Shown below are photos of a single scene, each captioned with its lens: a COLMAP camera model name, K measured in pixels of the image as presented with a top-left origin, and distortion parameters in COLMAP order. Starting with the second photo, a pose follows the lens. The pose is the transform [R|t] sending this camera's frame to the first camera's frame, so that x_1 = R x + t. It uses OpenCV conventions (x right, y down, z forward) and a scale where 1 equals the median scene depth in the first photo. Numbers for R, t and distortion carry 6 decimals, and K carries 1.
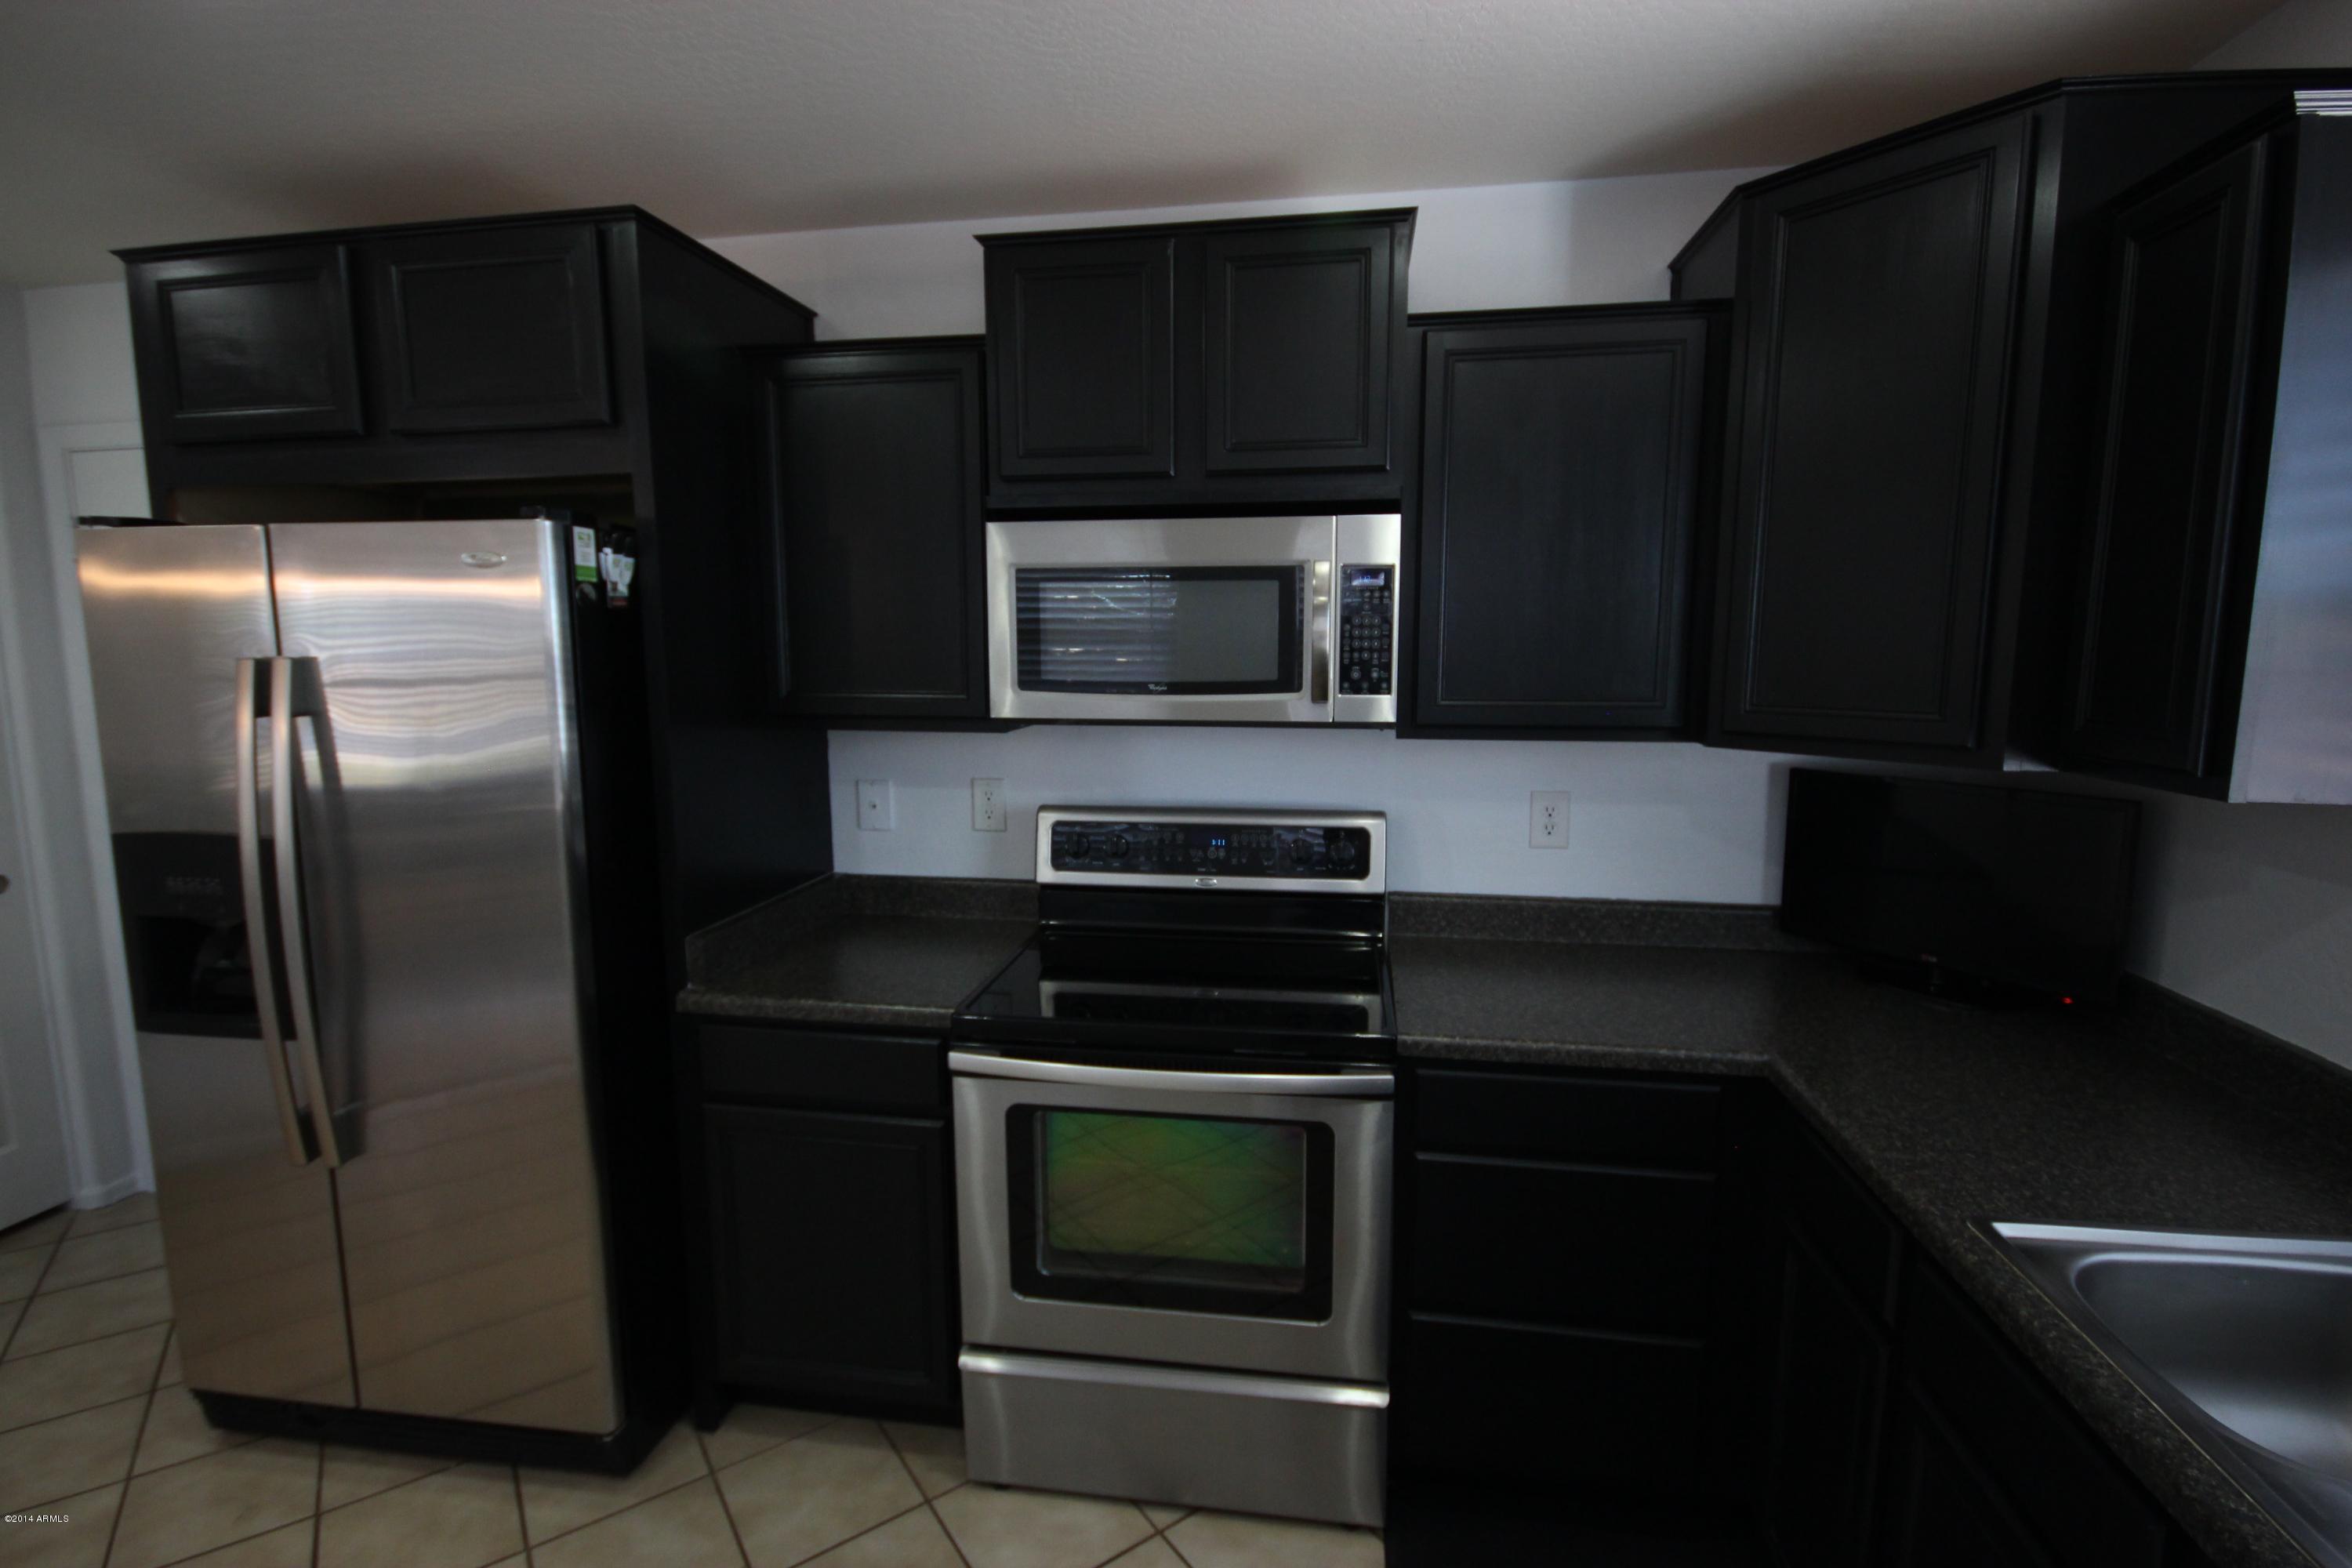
lens RADIAL K [[1086.1, 0, 1174.8], [0, 1086.1, 781.9], [0, 0, 1]] dist [0.003823, -0.007259]
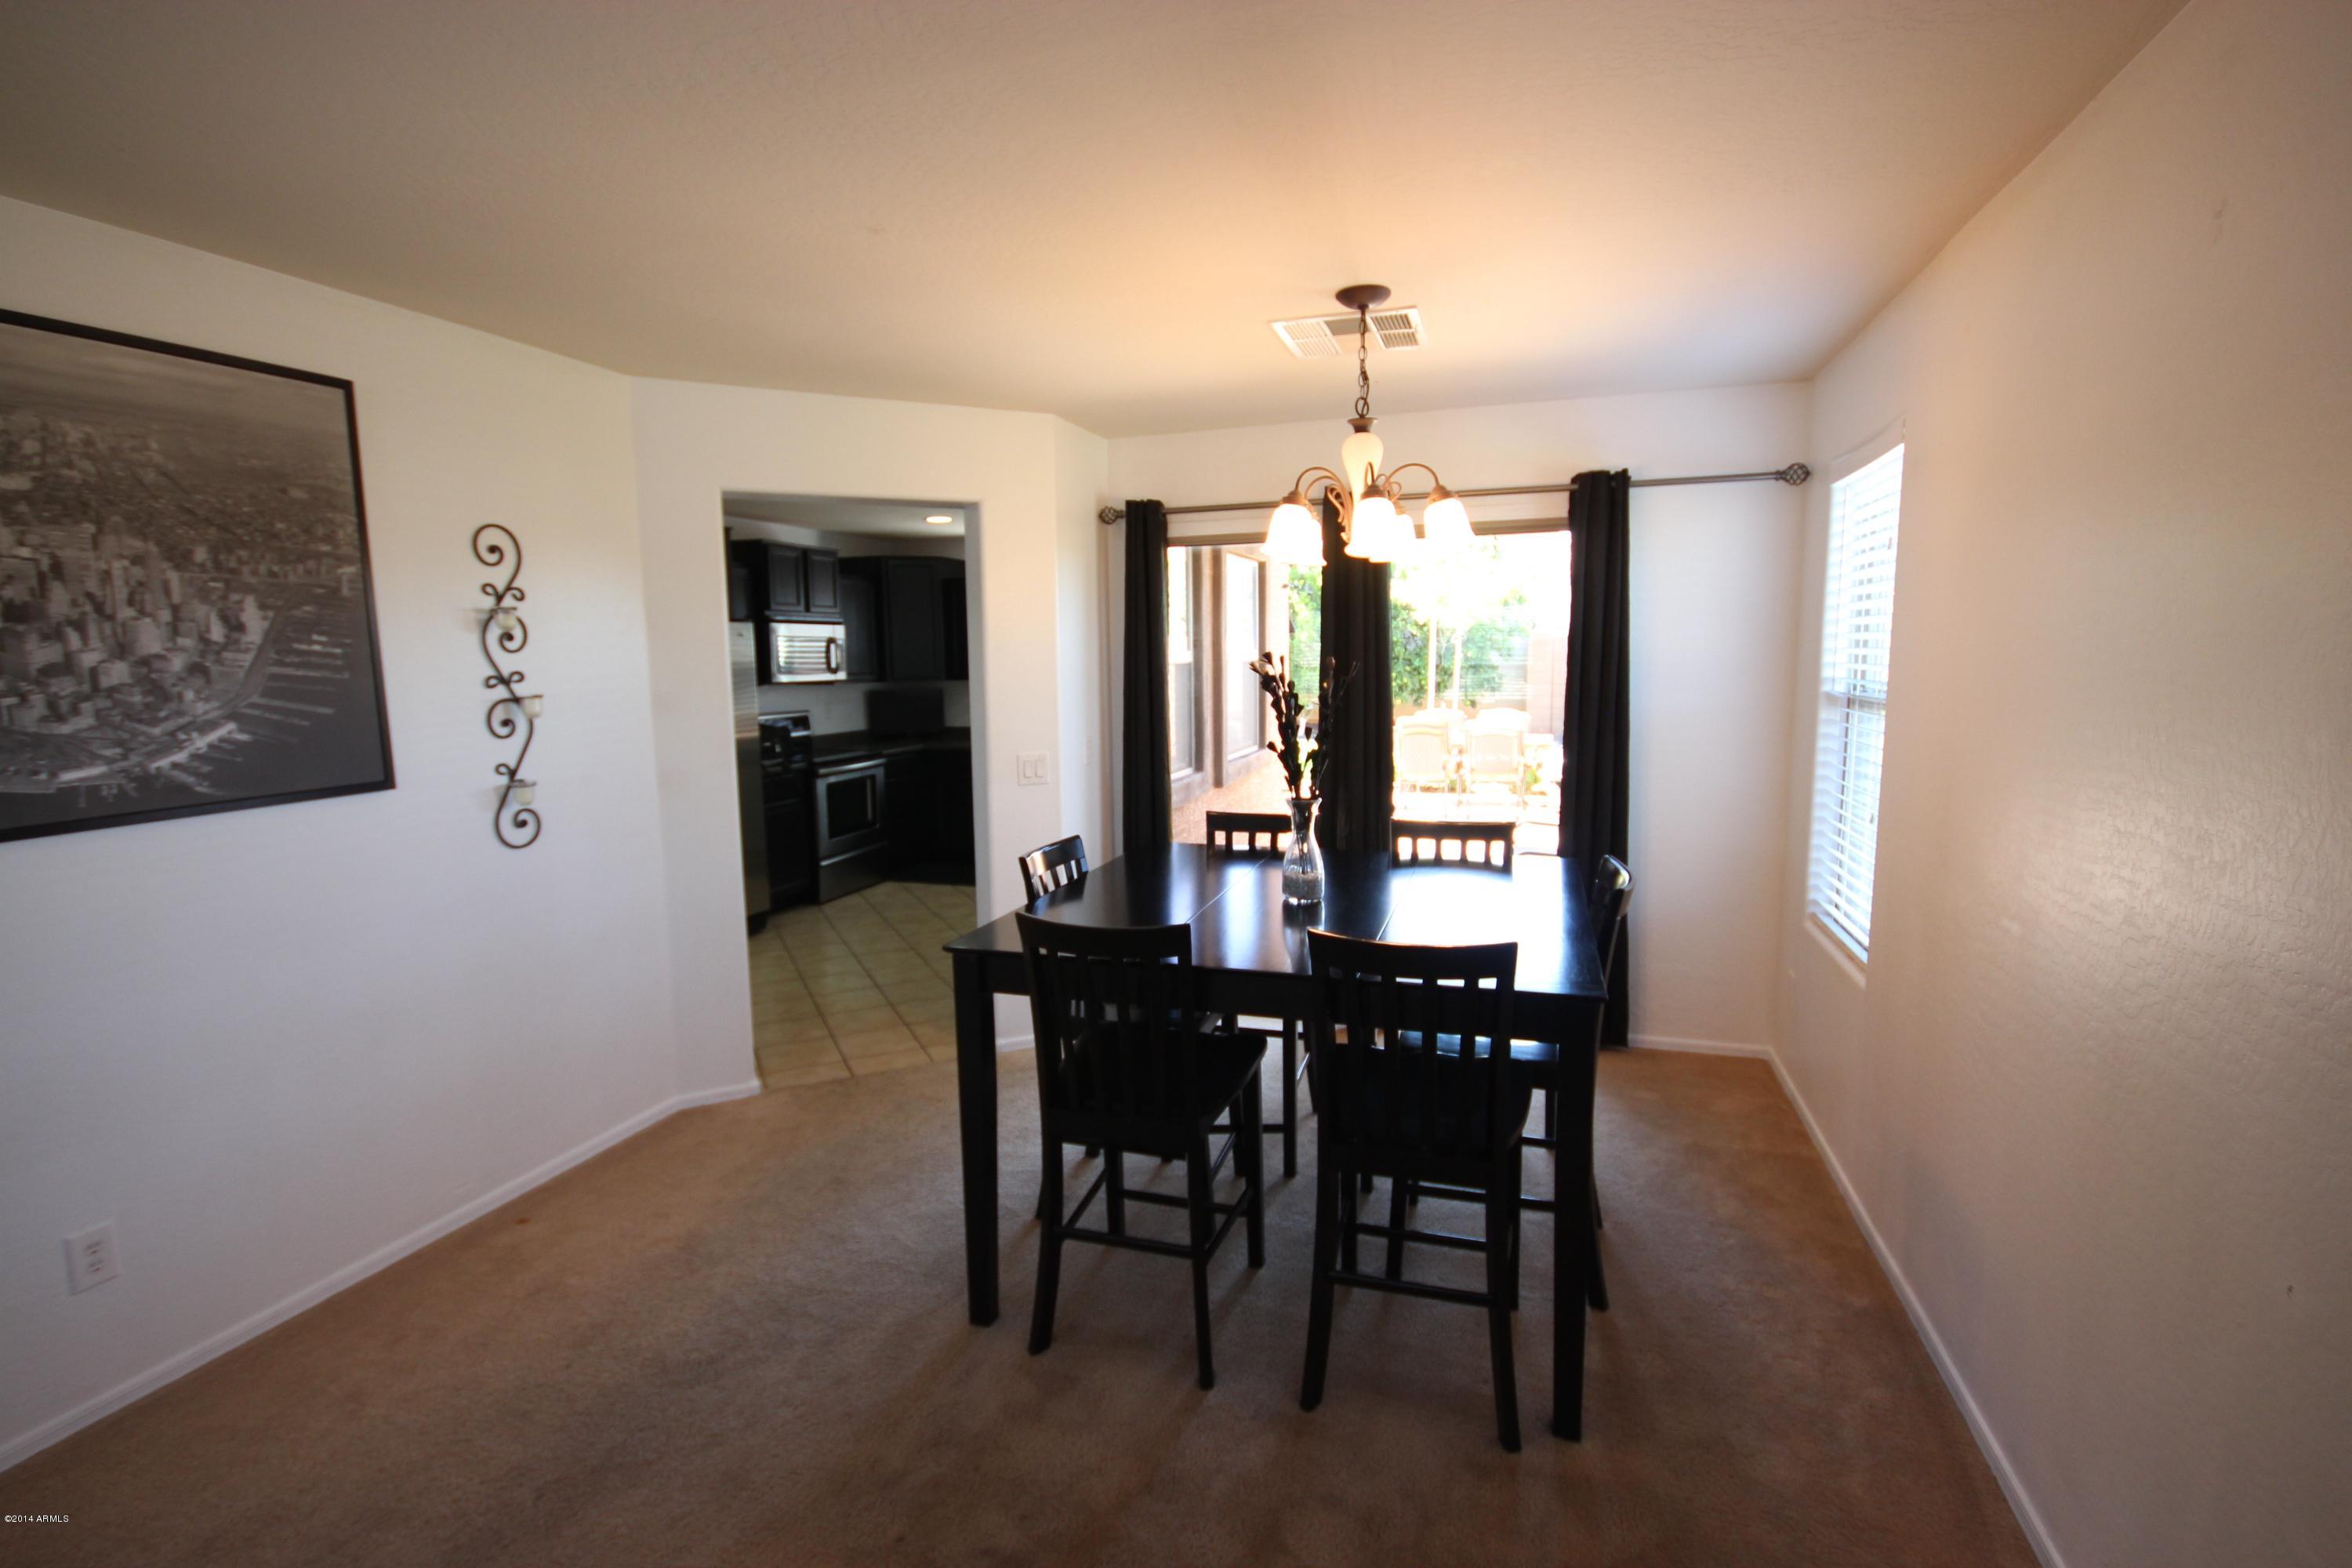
lens RADIAL K [[1086.1, 0, 1174.8], [0, 1086.1, 781.9], [0, 0, 1]] dist [0.003823, -0.007259]
pose [[0.164820, -0.119170, 0.979098, -3.373697], [0.140897, 0.985338, 0.096211, 0.096779], [-0.976208, 0.122095, 0.179194, -0.763068]]
